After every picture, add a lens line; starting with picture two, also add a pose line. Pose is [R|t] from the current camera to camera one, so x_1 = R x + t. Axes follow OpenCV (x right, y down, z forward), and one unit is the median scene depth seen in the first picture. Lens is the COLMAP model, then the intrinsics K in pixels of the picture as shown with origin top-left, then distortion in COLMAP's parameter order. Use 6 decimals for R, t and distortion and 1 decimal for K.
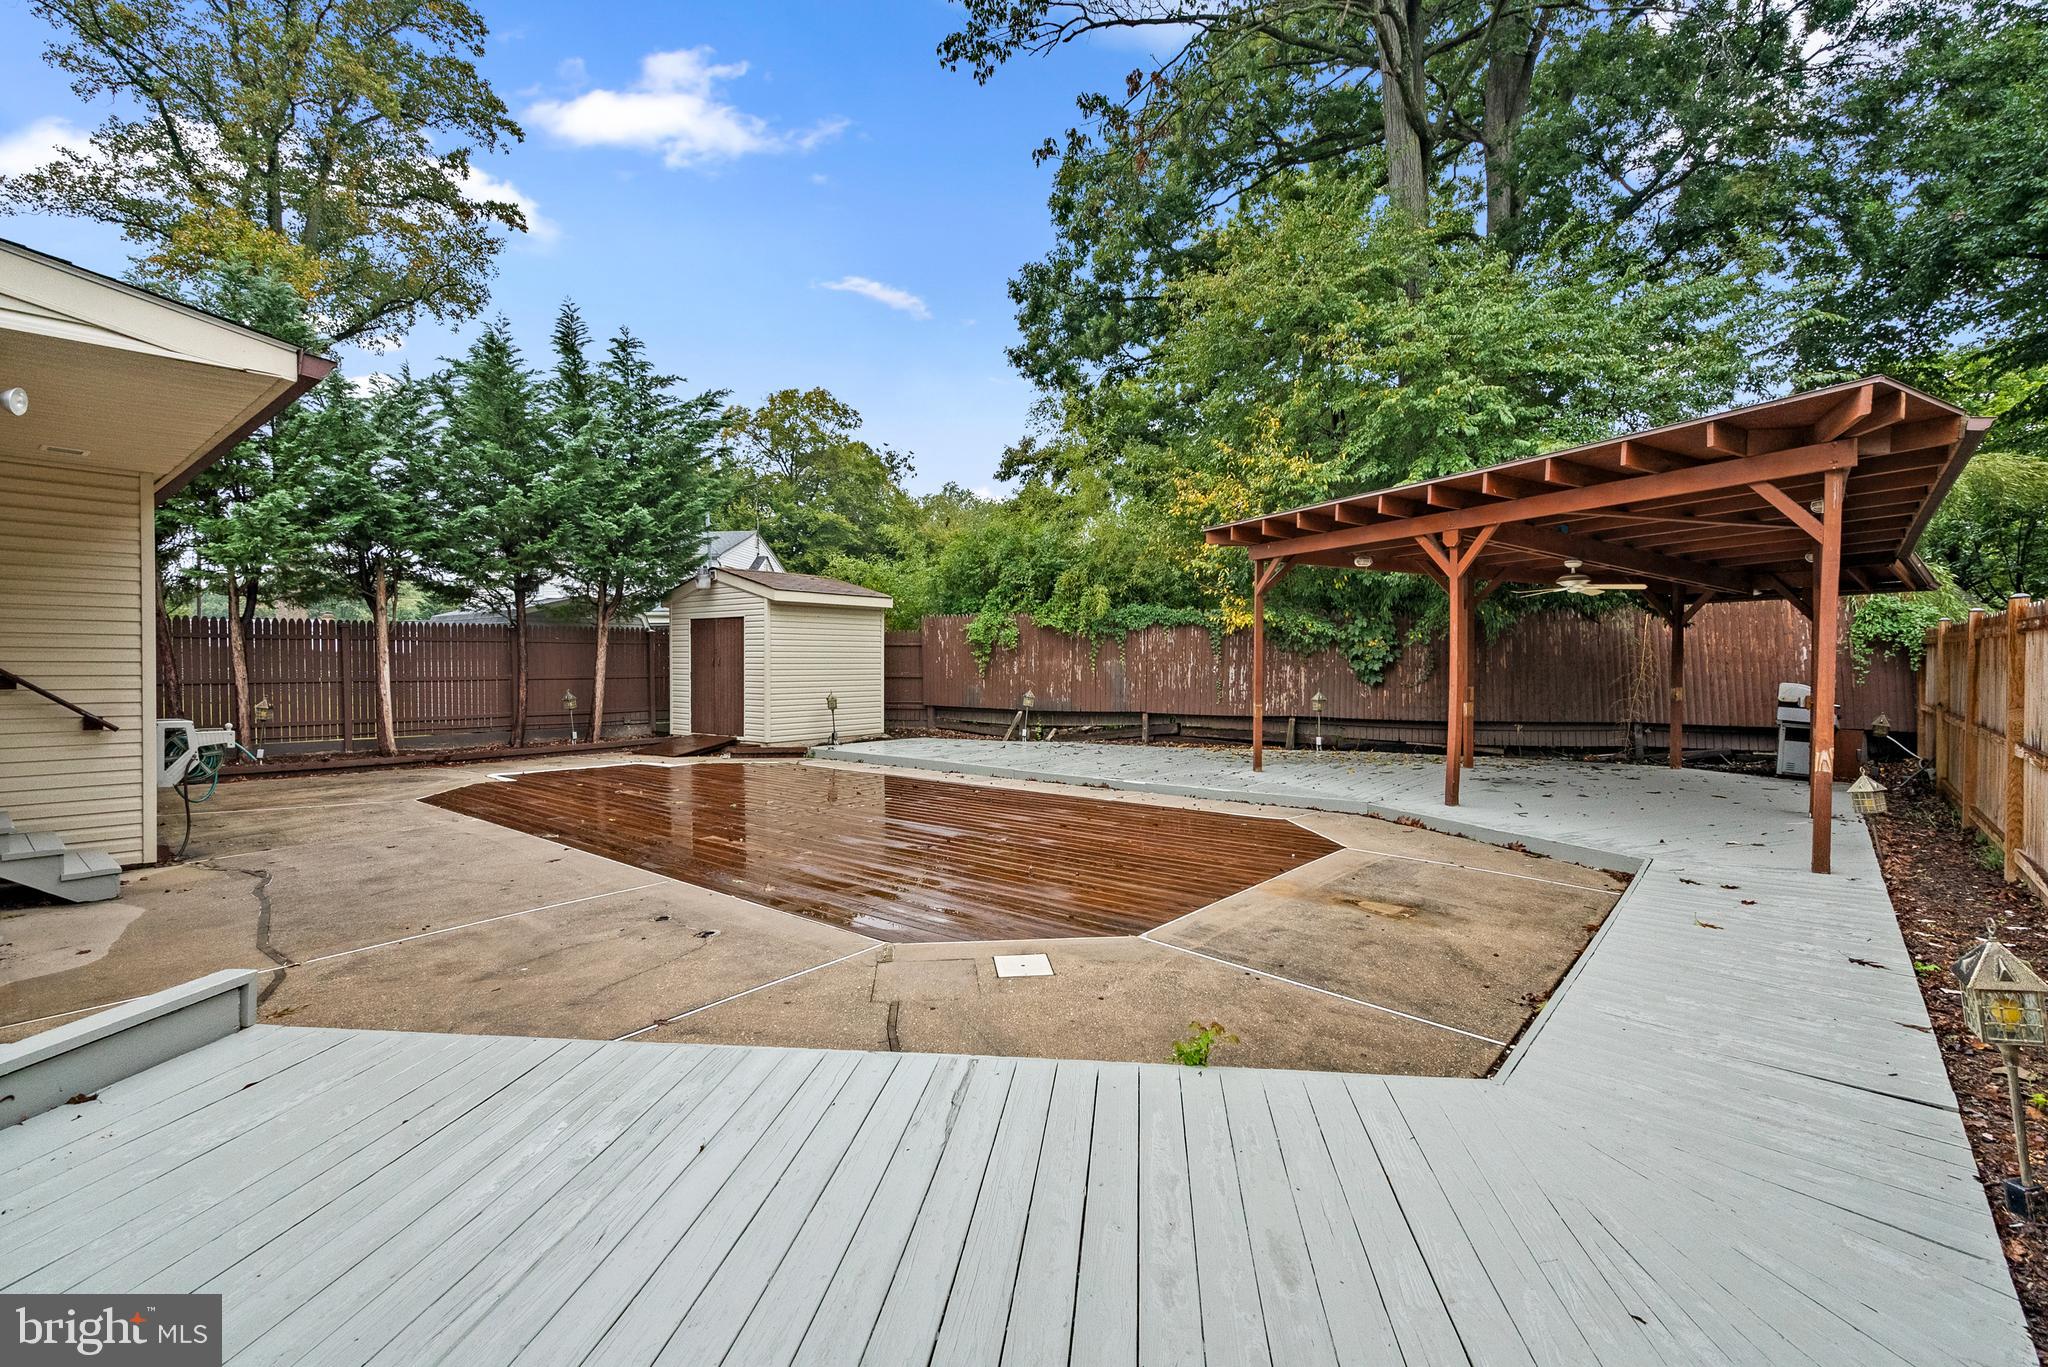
lens RADIAL K [[932.2, 0, 1026.2], [0, 932.2, 682.5], [0, 0, 1]] dist [-0.012350, 0.007384]
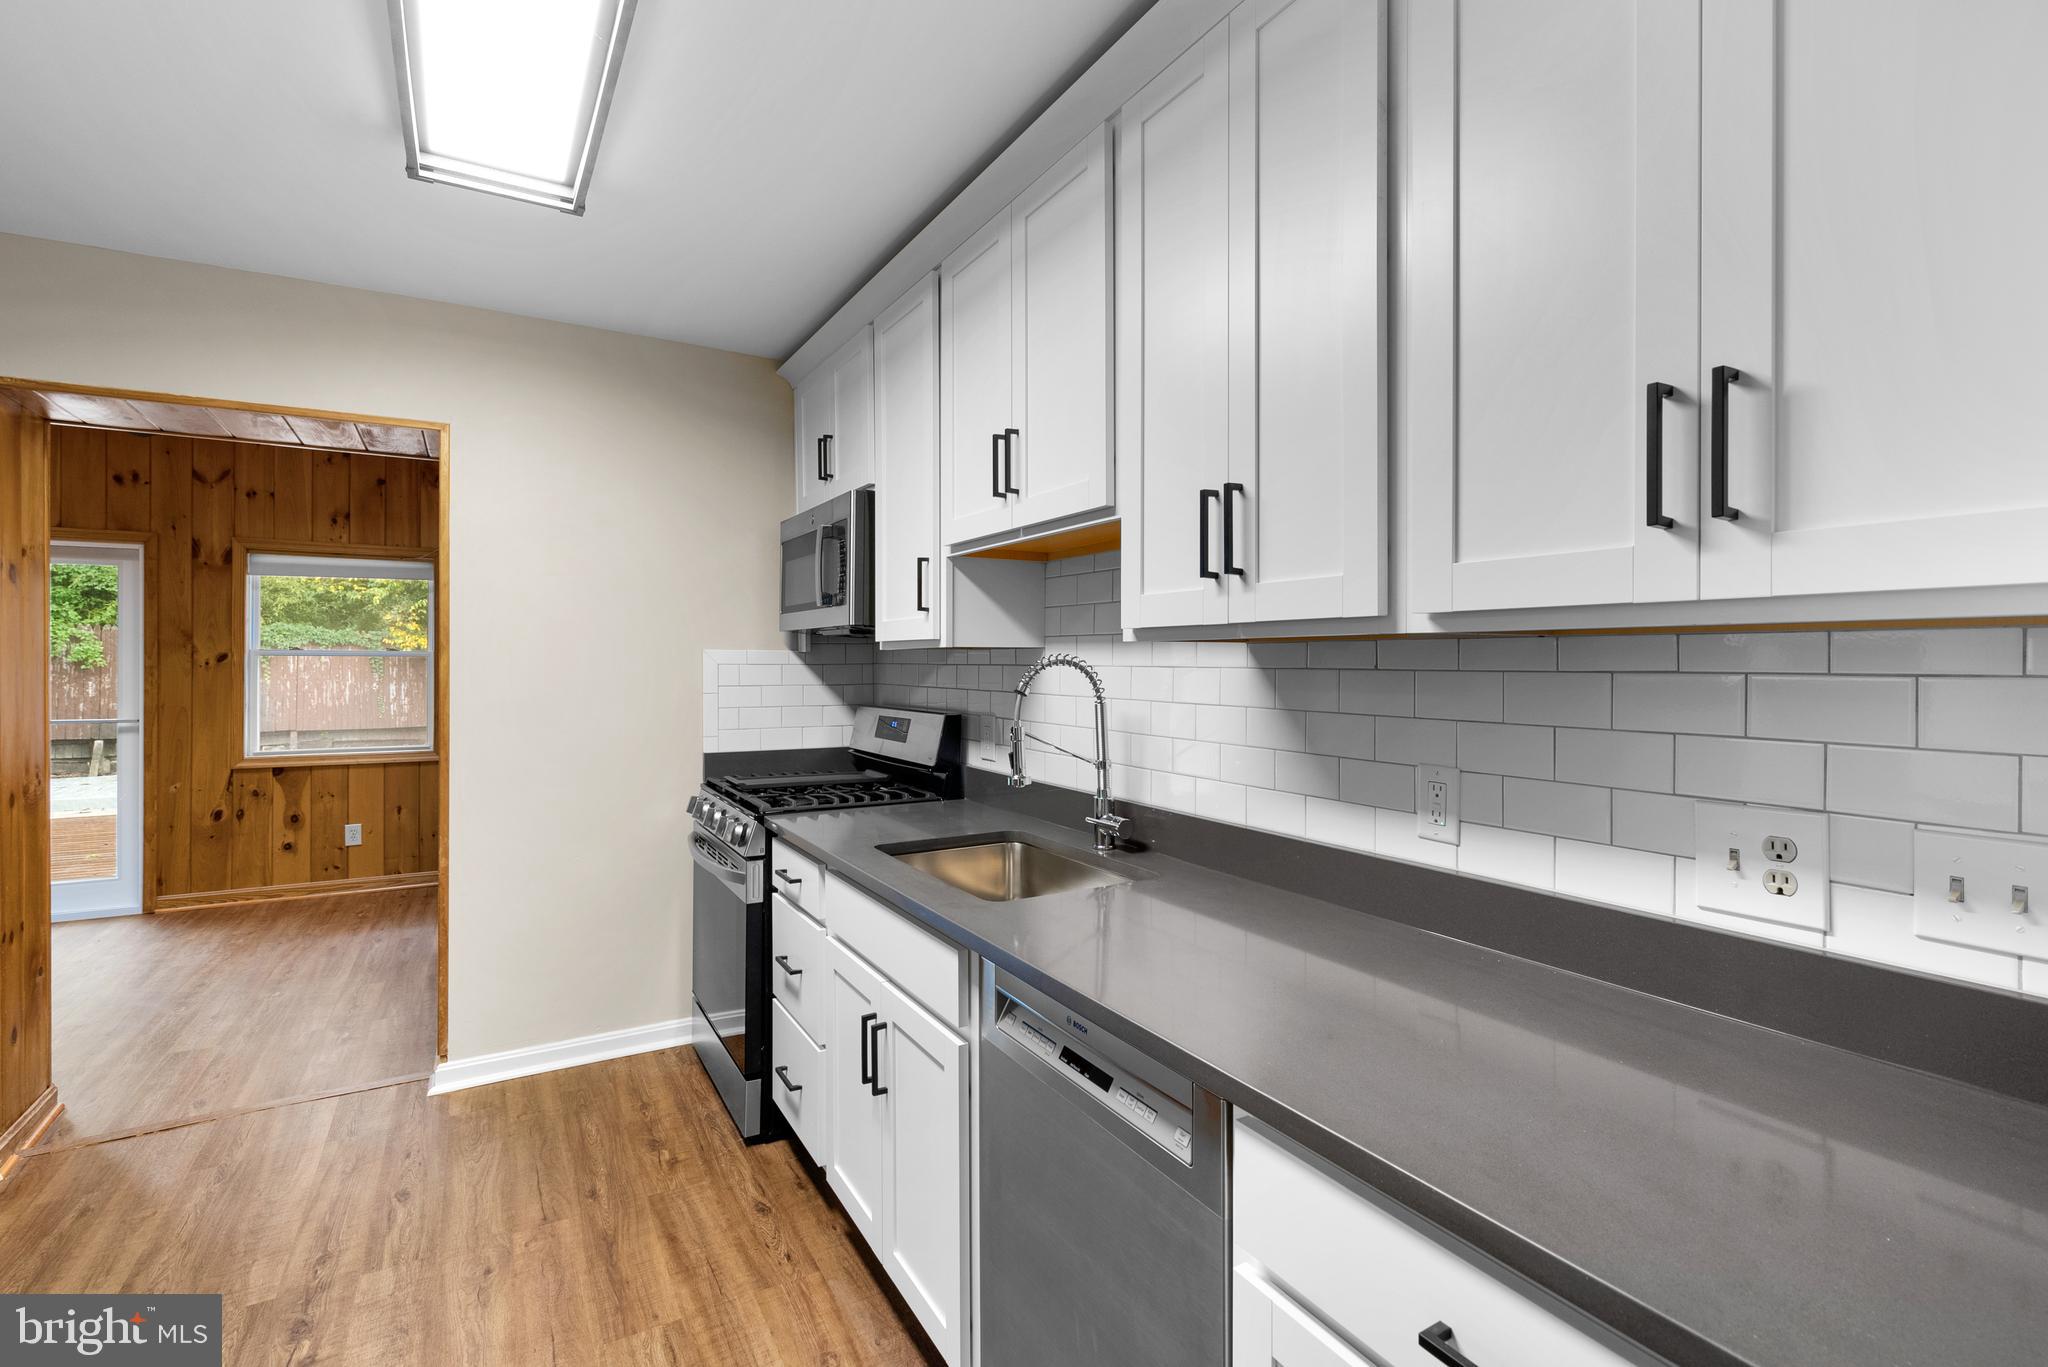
lens RADIAL K [[940.0, 0, 1029.2], [0, 940.0, 660.6], [0, 0, 1]] dist [-0.002165, 0.000789]
pose [[0.332077, 0.004164, 0.943243, -0.585601], [0.019783, 0.999740, -0.011378, -0.016824], [-0.943045, 0.022438, 0.331909, -0.088001]]
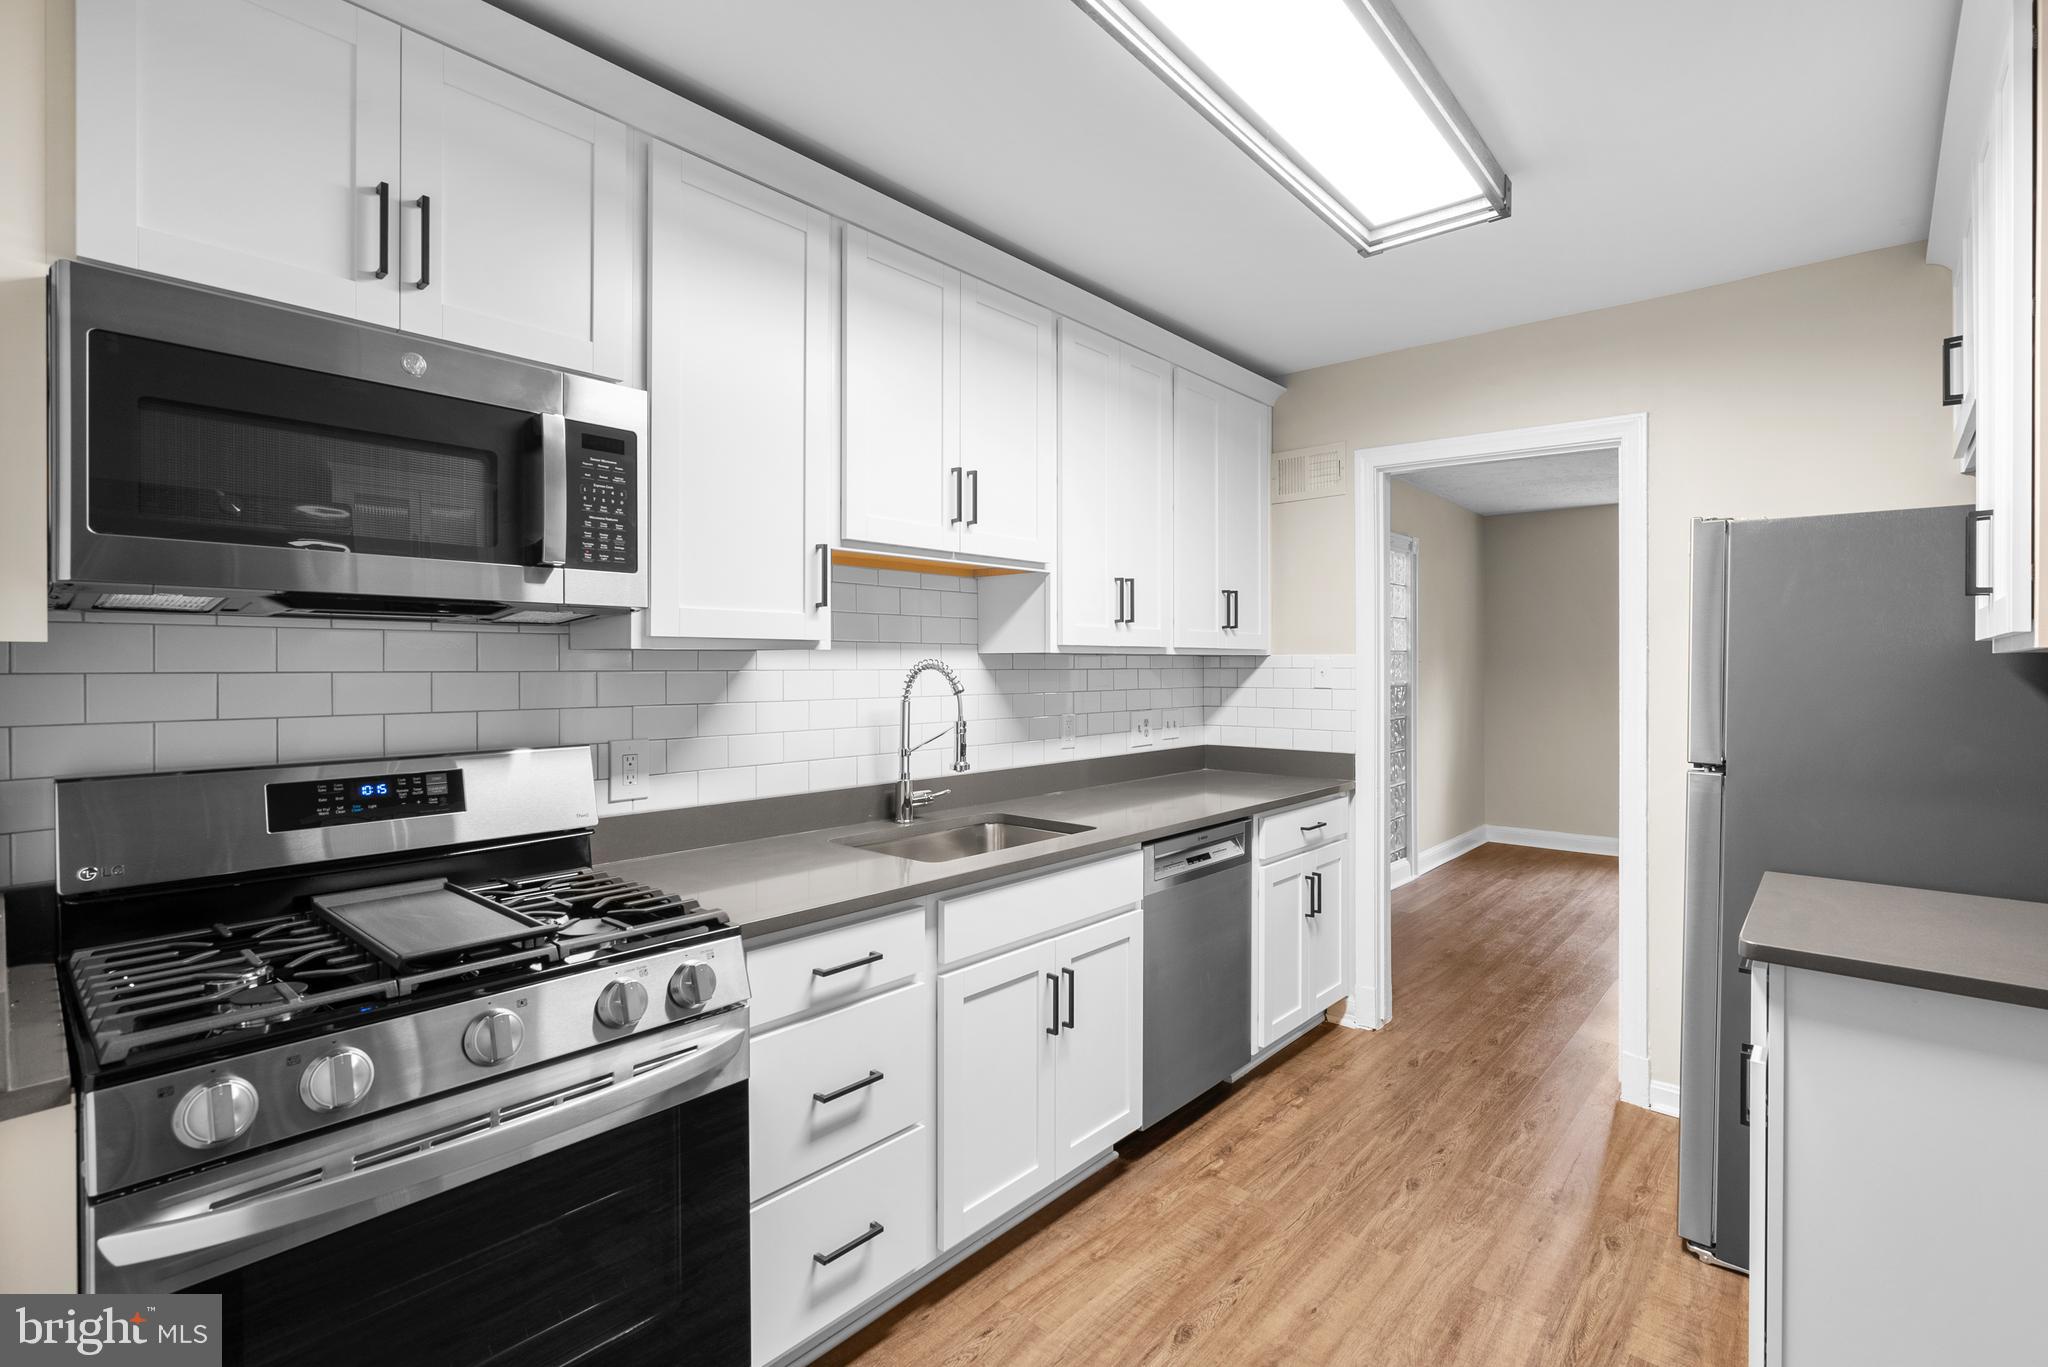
lens RADIAL K [[940.0, 0, 1029.2], [0, 940.0, 660.6], [0, 0, 1]] dist [-0.002165, 0.000789]
pose [[-0.999898, 0.000121, 0.014277, -0.476603], [0.000380, 0.999836, 0.018085, -0.021834], [-0.014273, 0.018089, -0.999735, 0.110396]]
